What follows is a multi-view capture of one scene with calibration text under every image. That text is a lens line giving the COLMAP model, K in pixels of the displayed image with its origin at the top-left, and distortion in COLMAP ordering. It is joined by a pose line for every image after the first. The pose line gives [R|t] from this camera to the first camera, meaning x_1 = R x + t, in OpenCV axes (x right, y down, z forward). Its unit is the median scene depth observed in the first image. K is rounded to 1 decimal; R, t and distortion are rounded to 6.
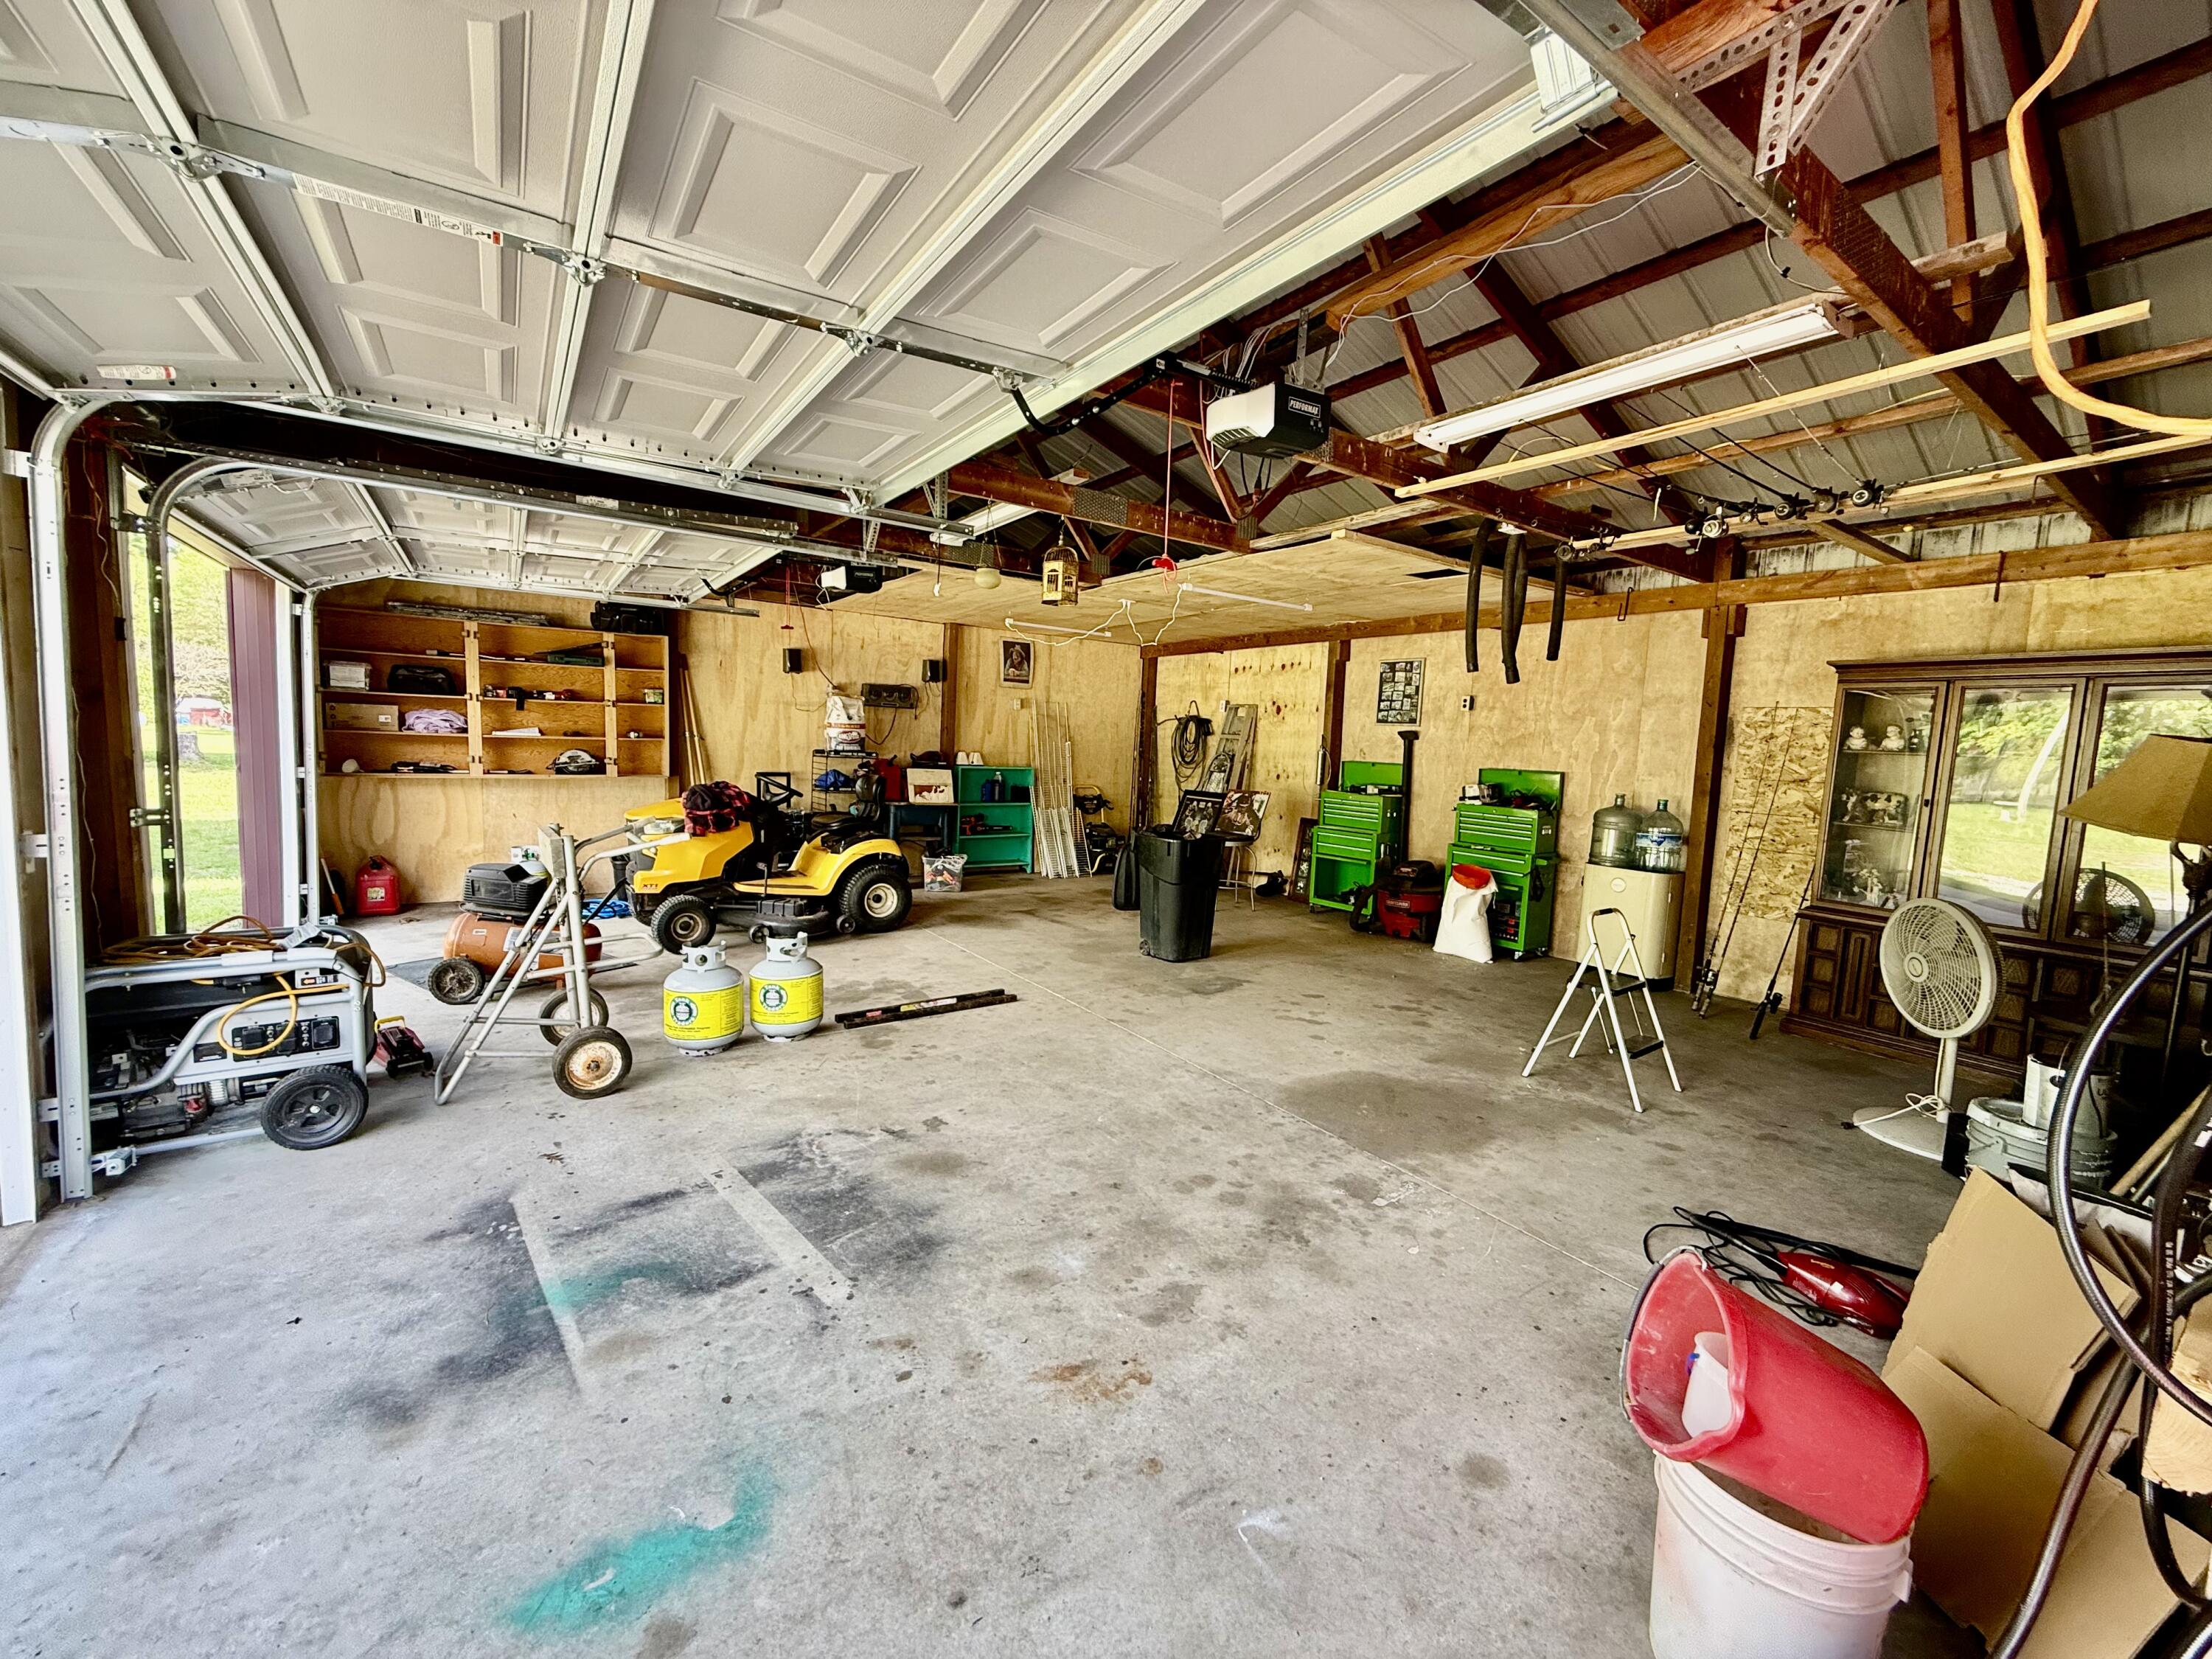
lens RADIAL K [[881.7, 0, 1109.1], [0, 881.7, 823.4], [0, 0, 1]] dist [0.000781, -0.000167]
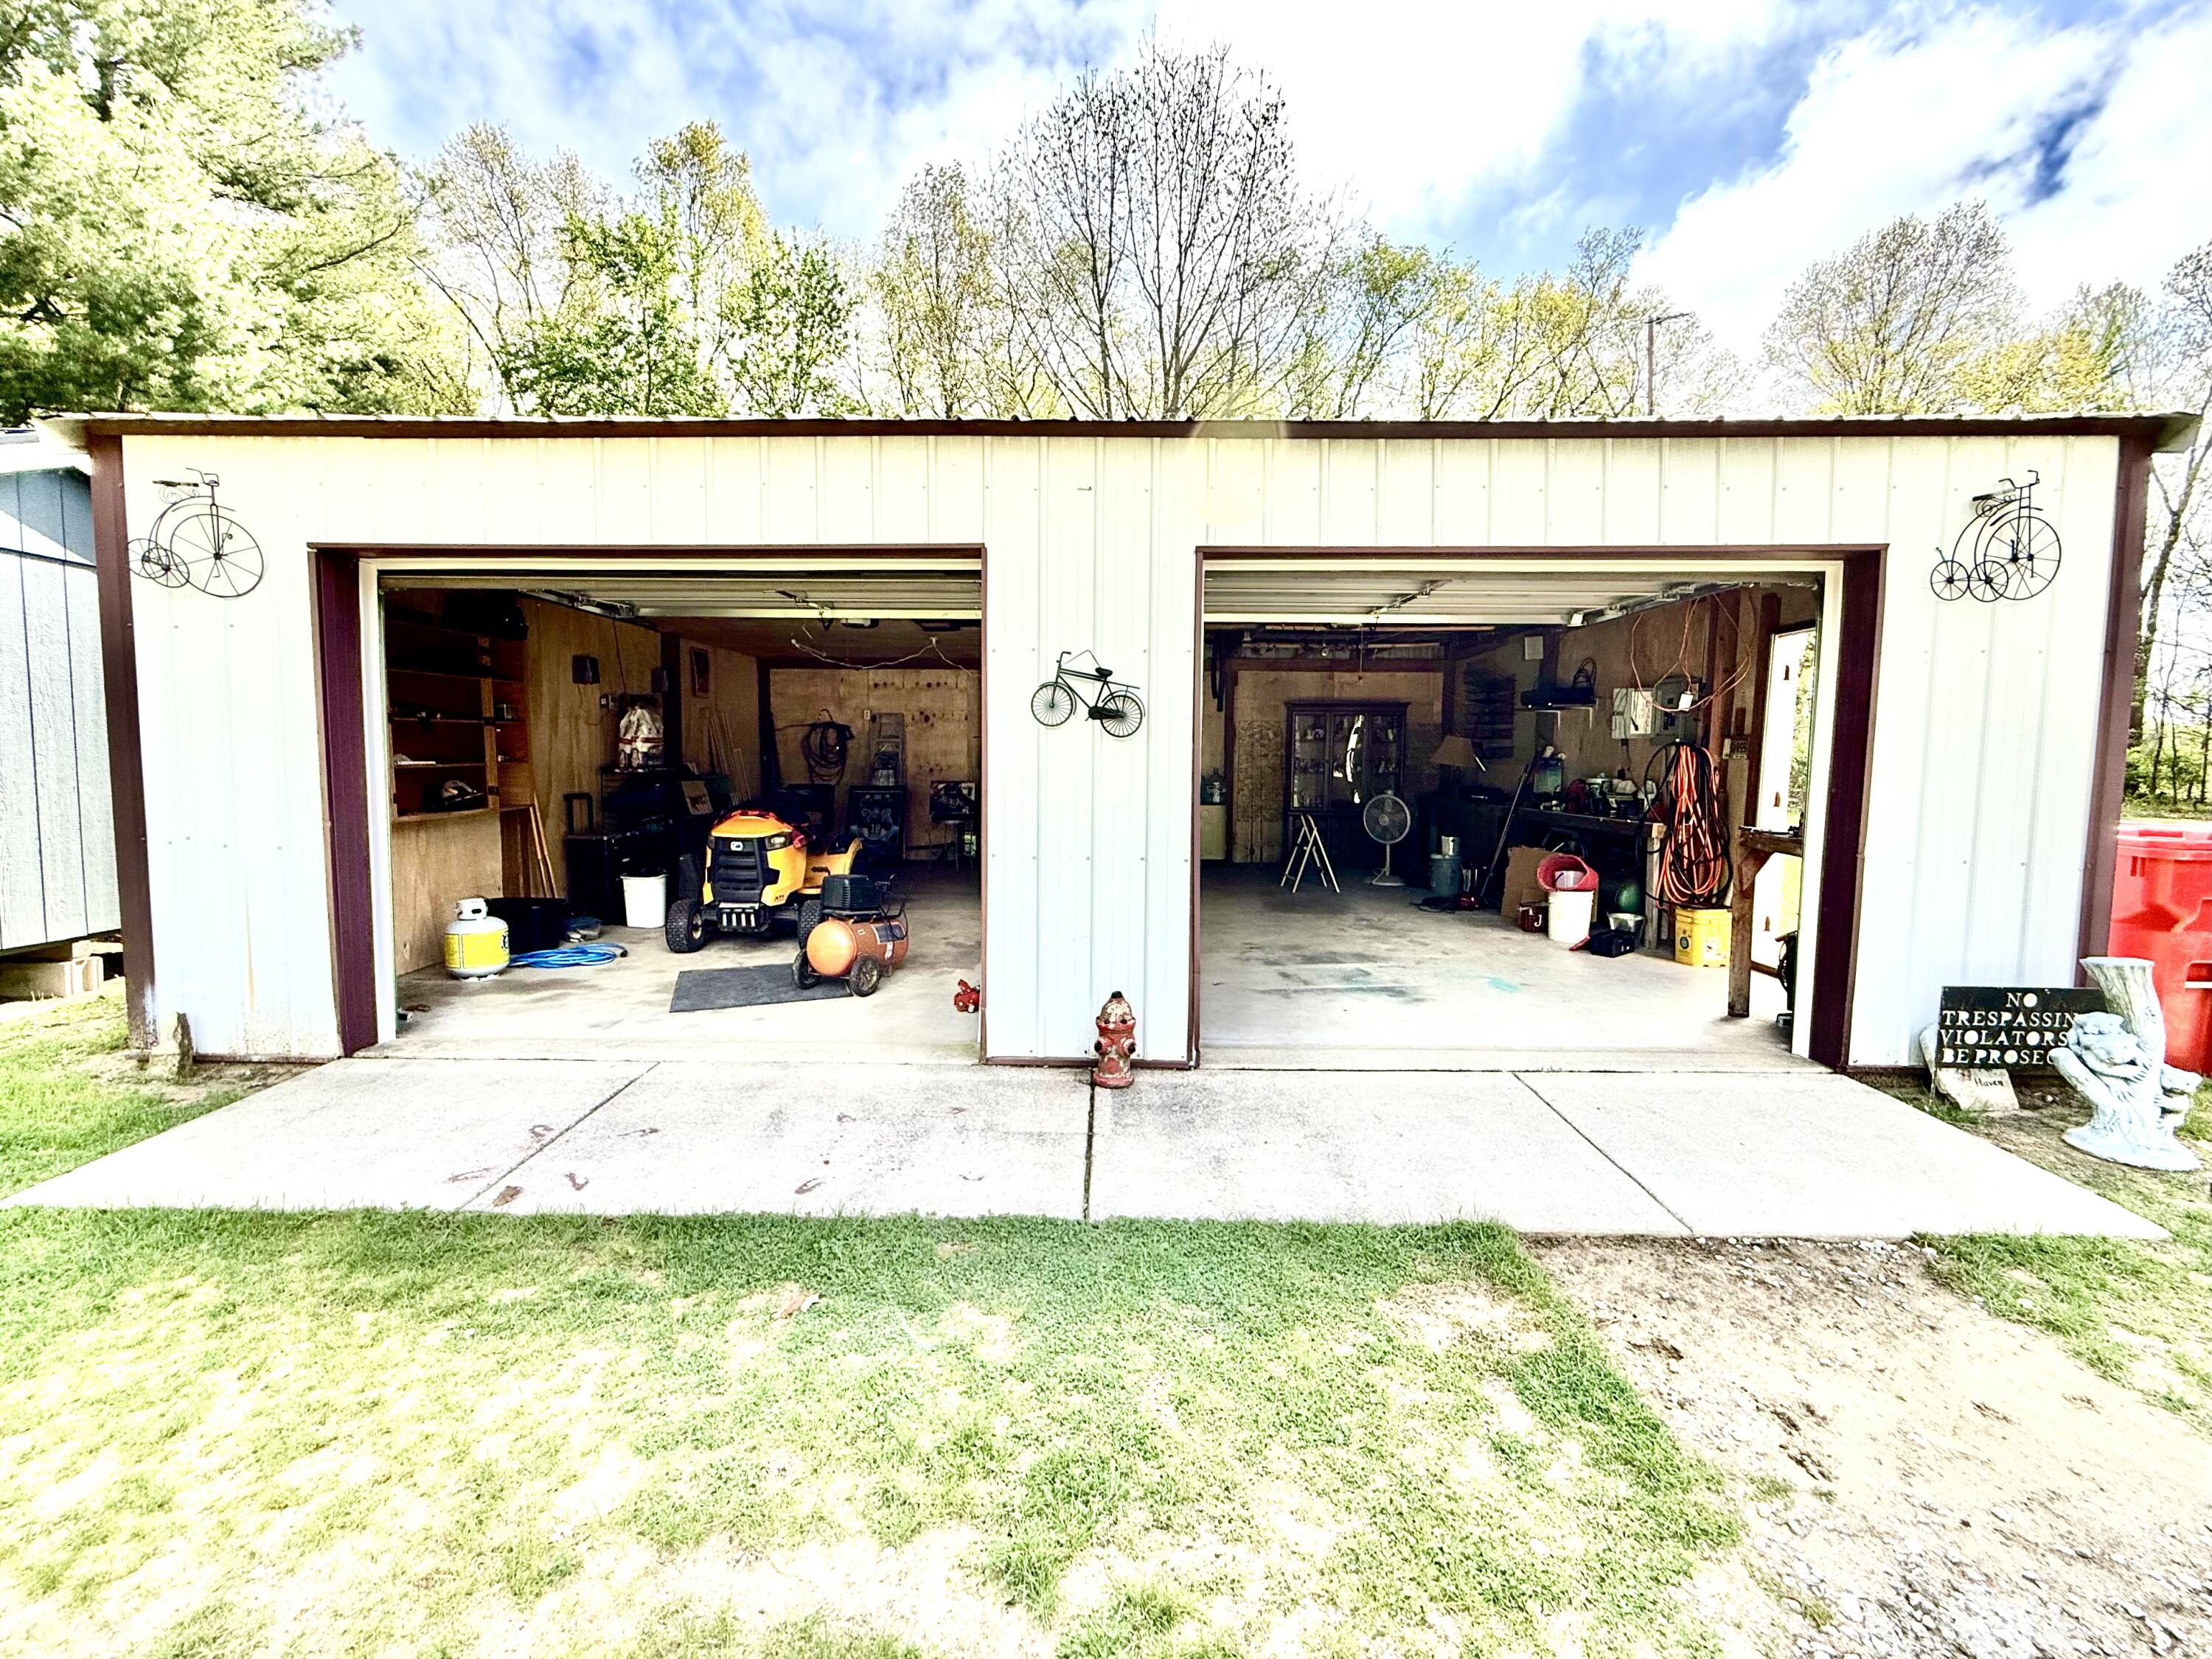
lens RADIAL K [[881.7, 0, 1105.1], [0, 881.7, 817.6], [0, 0, 1]] dist [0.000781, -0.000167]
pose [[0.578619, -0.098027, 0.809686, -0.691111], [0.094804, 0.994105, 0.052604, -0.026486], [-0.810069, 0.046324, 0.584501, 0.036622]]
